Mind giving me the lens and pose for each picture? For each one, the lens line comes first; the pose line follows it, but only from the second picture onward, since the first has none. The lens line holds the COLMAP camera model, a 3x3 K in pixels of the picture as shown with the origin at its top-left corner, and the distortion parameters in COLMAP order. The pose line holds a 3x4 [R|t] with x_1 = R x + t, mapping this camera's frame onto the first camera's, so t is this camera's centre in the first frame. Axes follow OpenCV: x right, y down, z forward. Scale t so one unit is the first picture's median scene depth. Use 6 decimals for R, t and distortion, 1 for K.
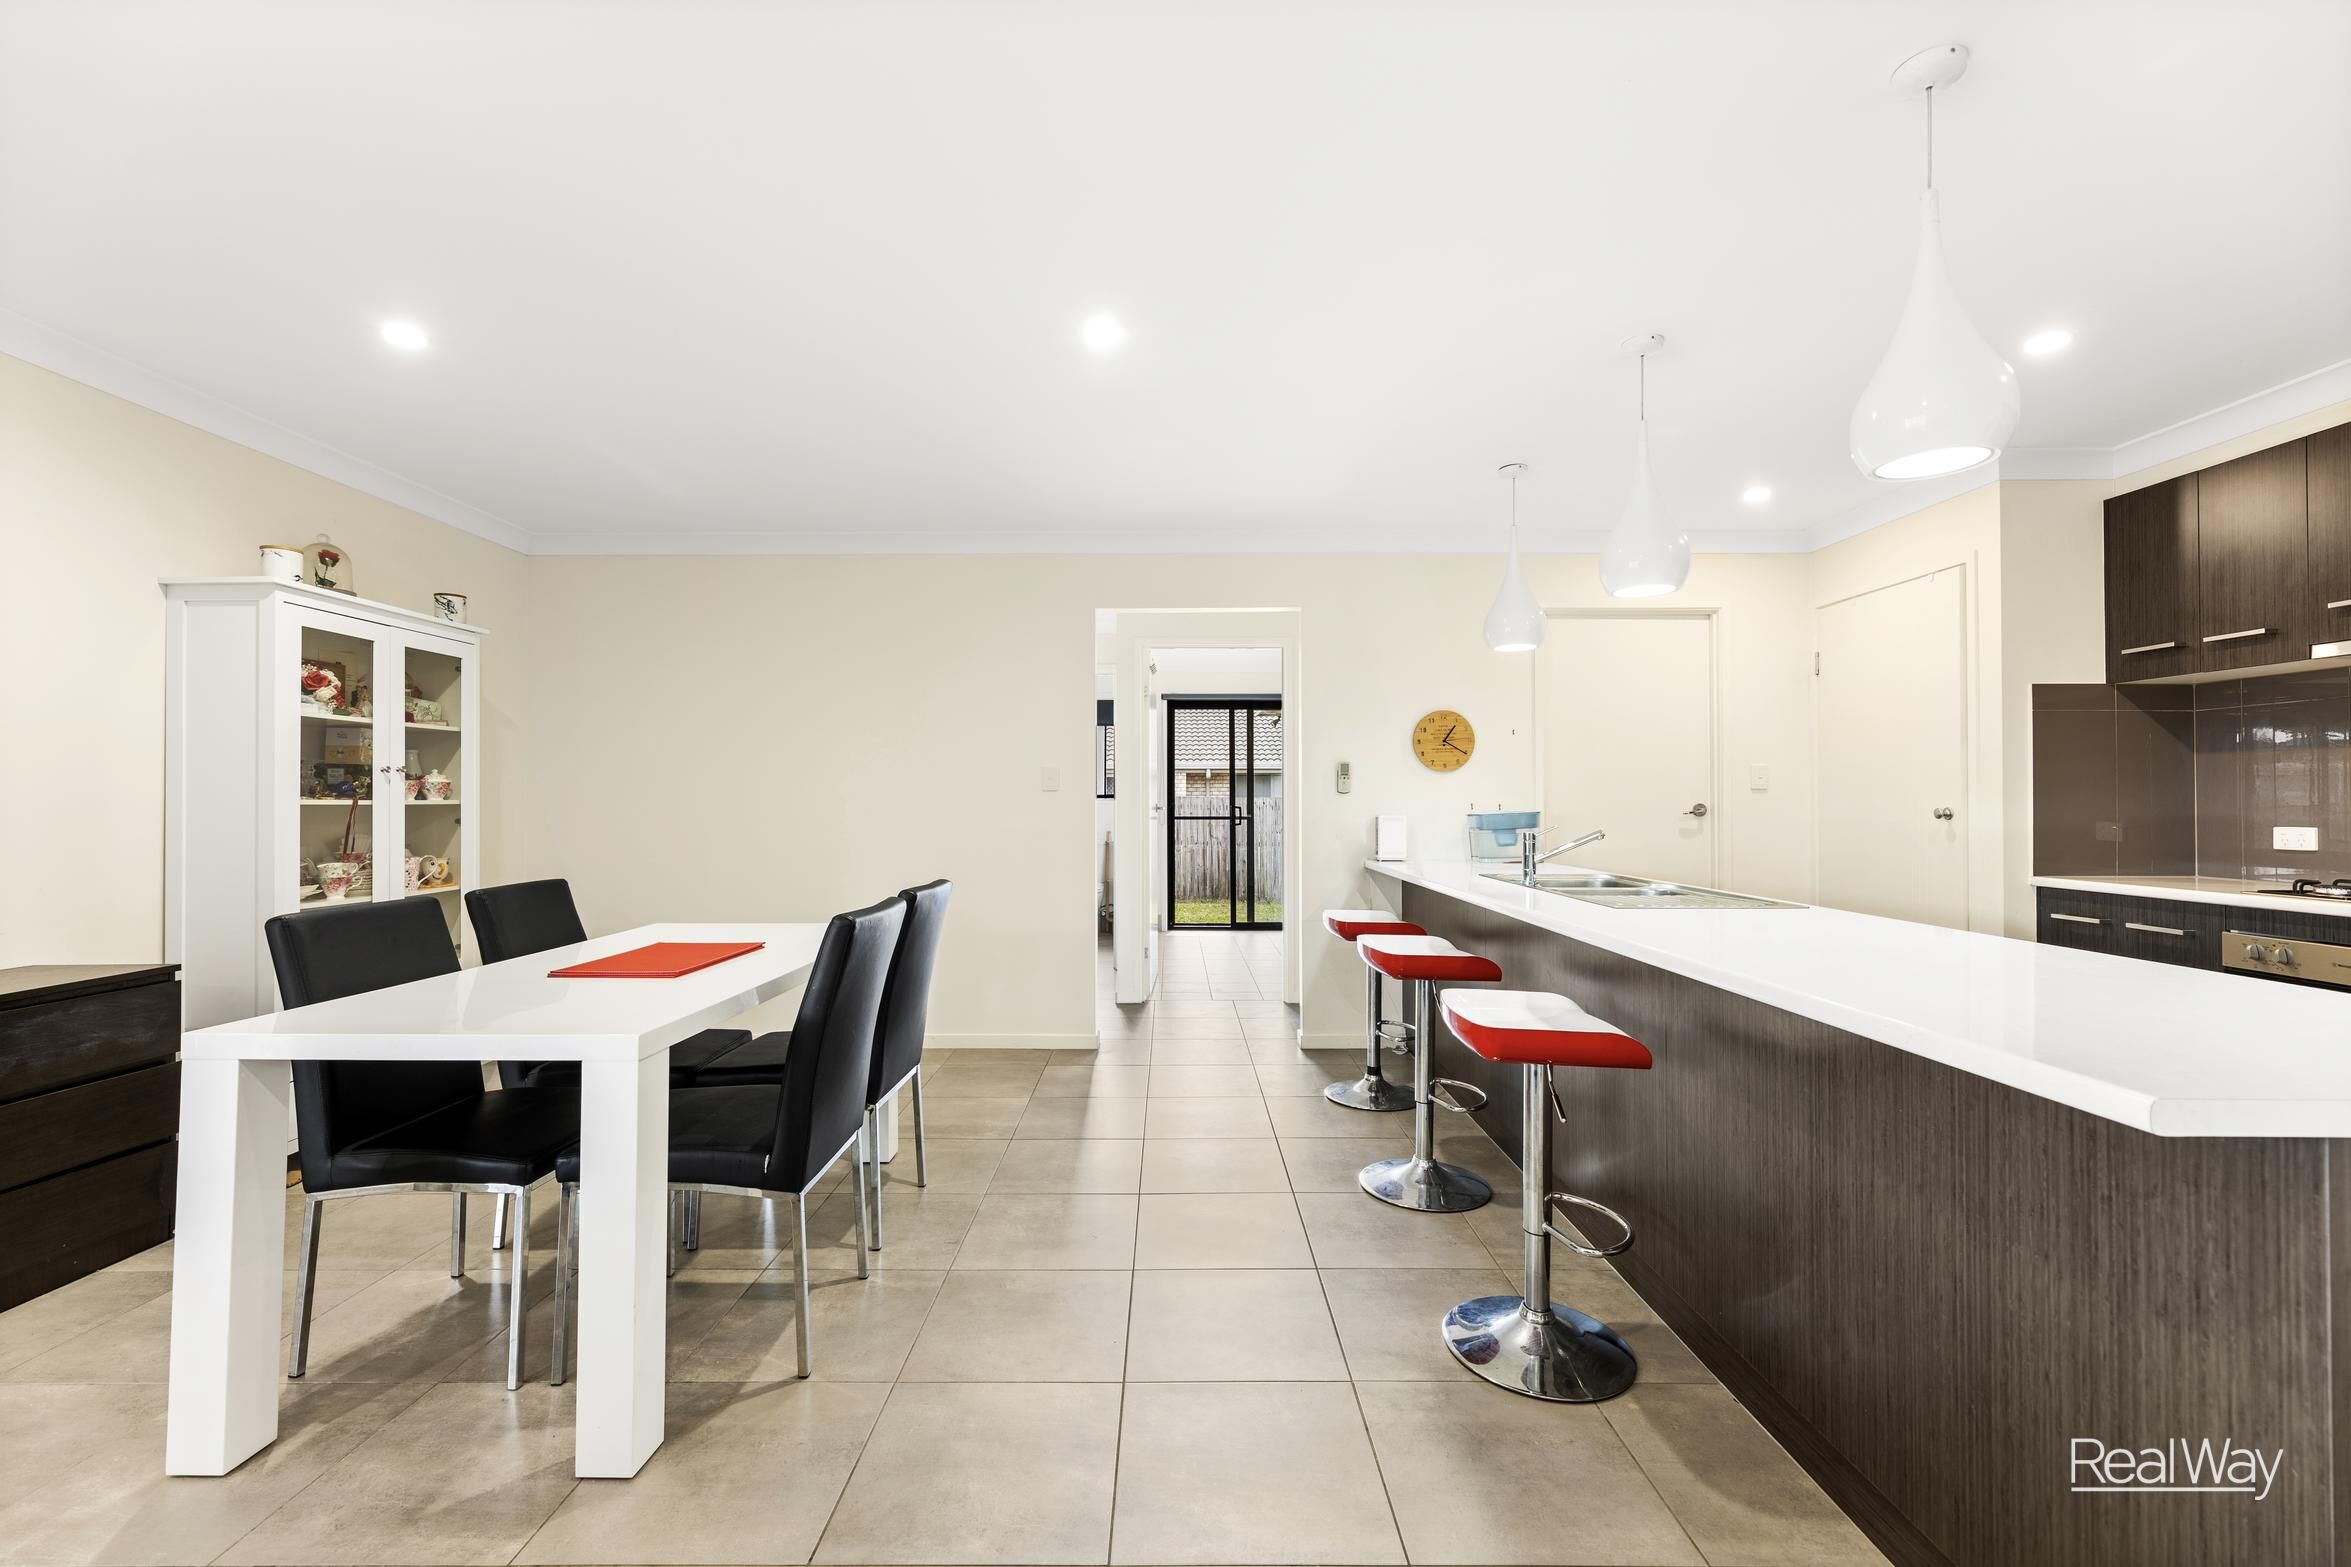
lens RADIAL K [[953.5, 0, 1172.0], [0, 953.5, 793.0], [0, 0, 1]] dist [0.000581, 0.000048]
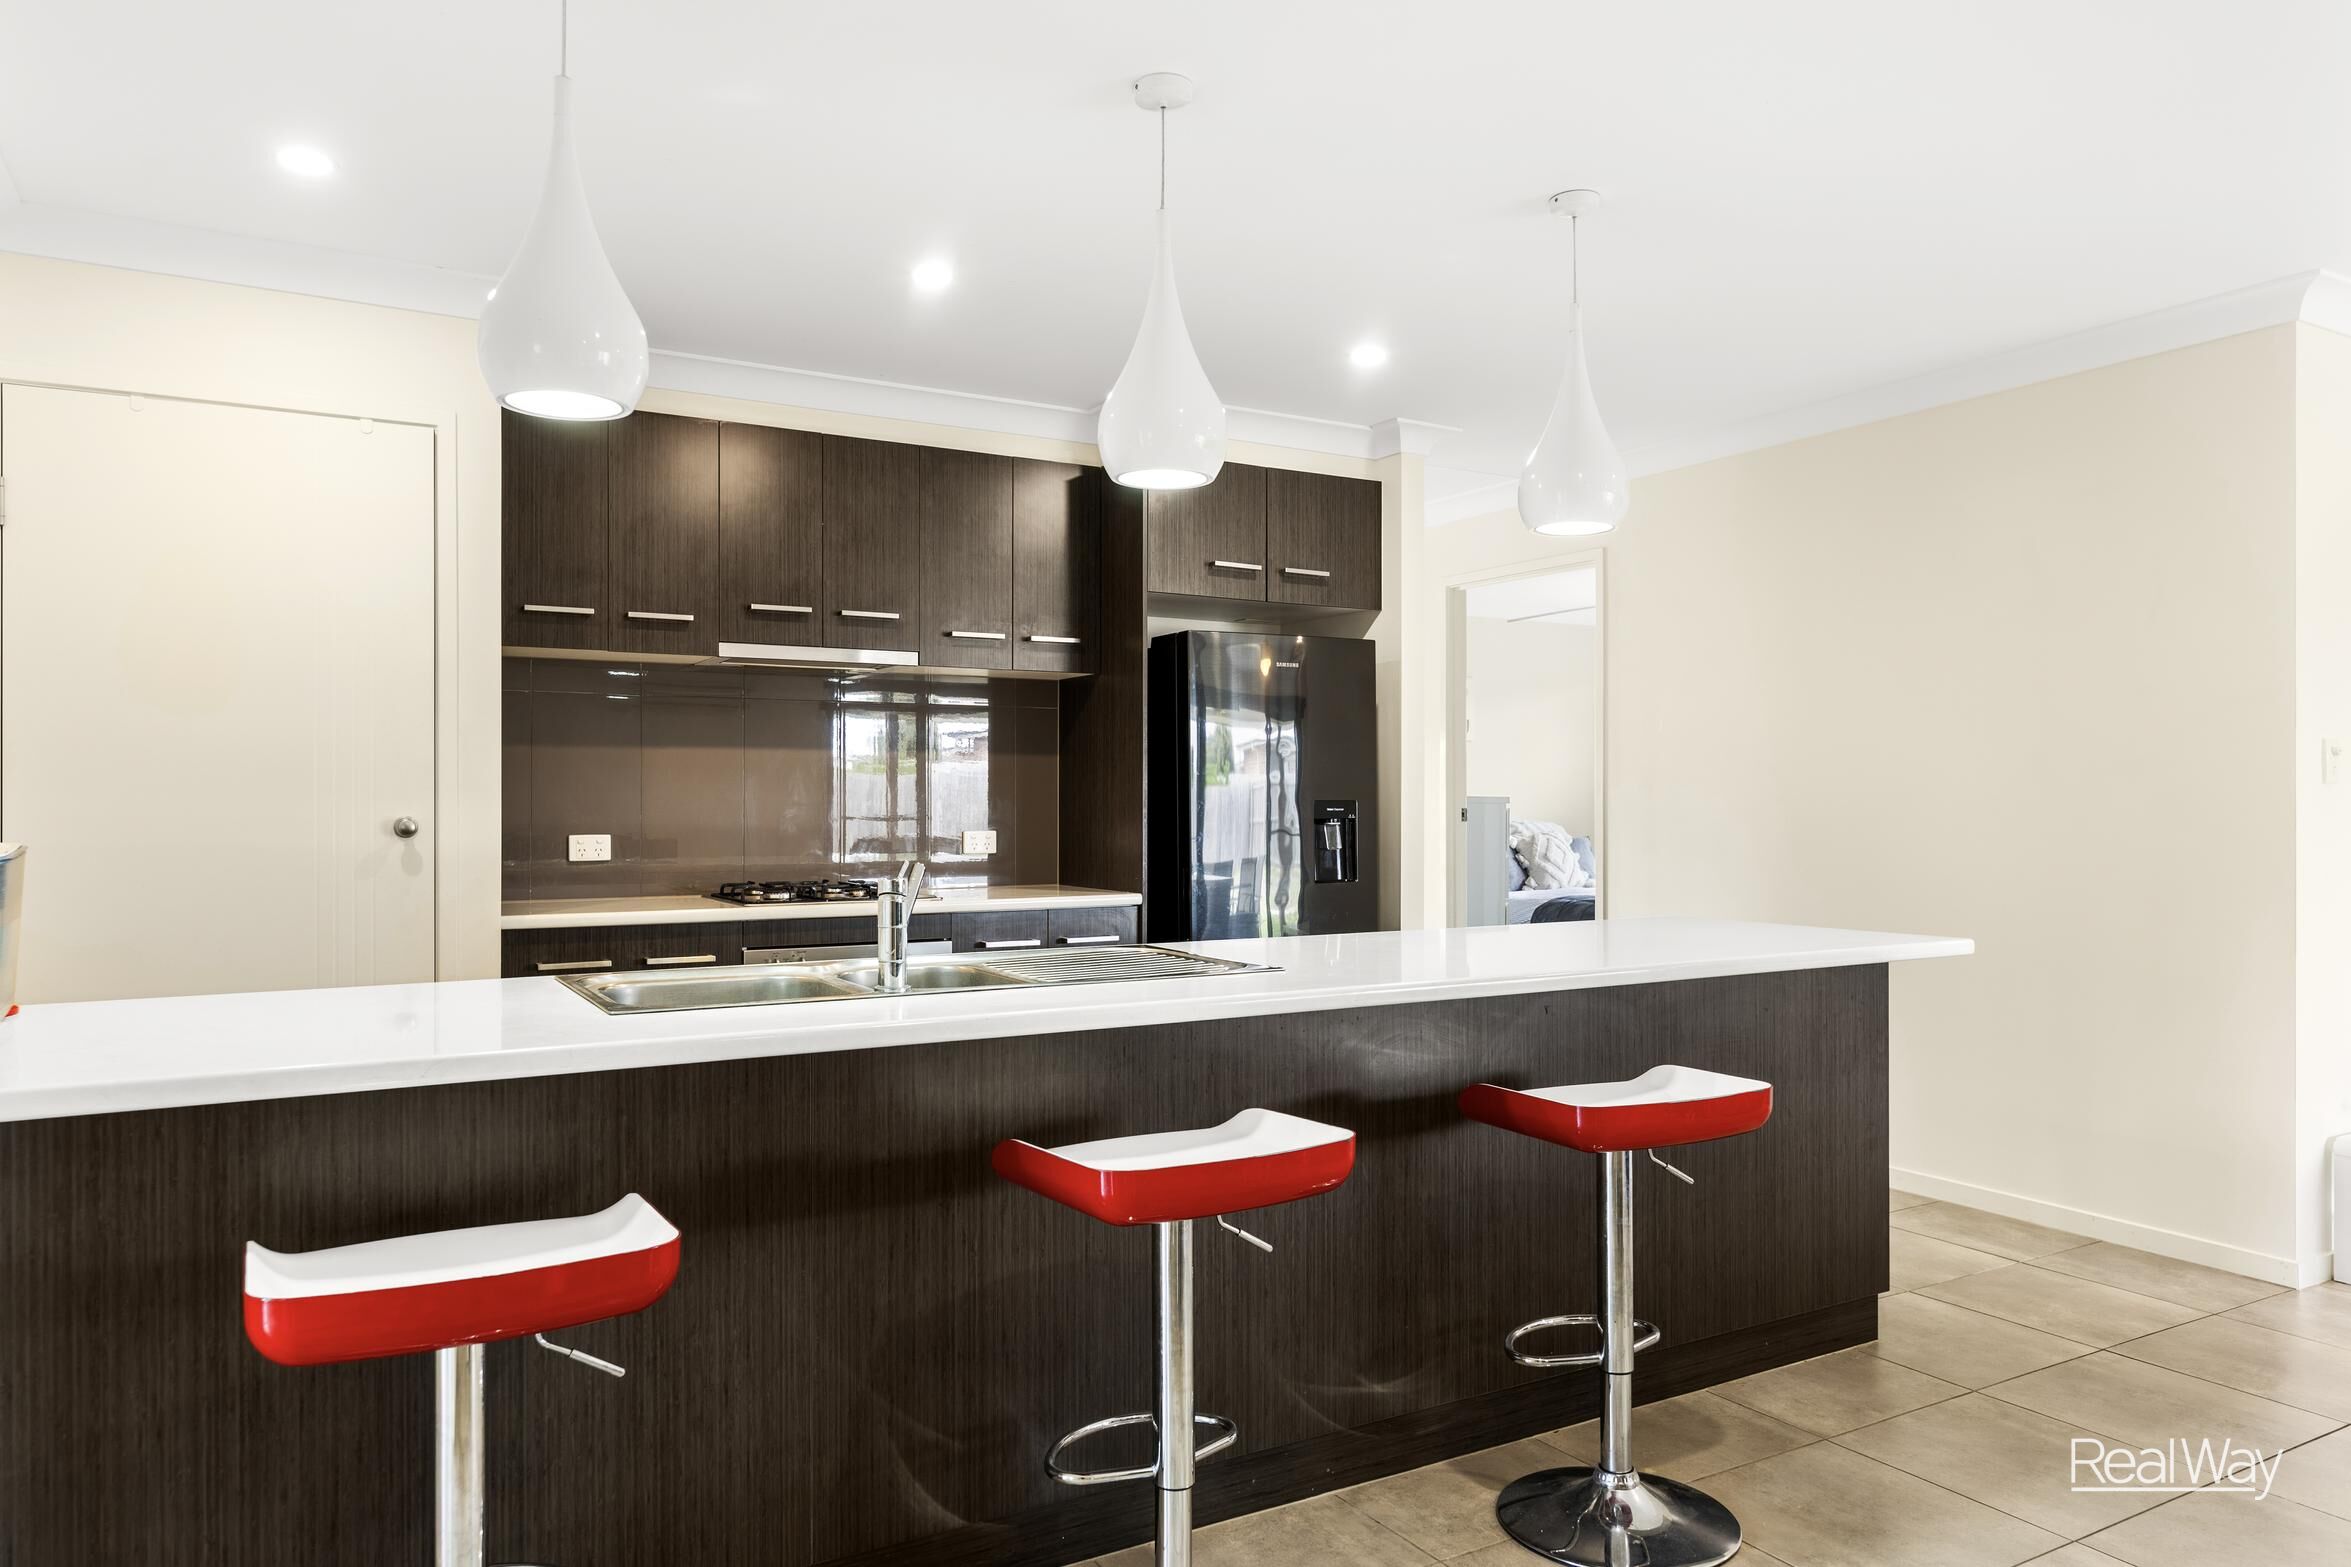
lens RADIAL K [[1583.9, 0, 1172.0], [0, 1583.9, 777.5], [0, 0, 1]] dist [0.039454, 0.001179]
pose [[-0.513670, 0.007255, 0.857957, -0.383155], [-0.008515, 0.999872, -0.013553, -0.001679], [-0.857946, -0.014268, -0.513542, 1.375274]]
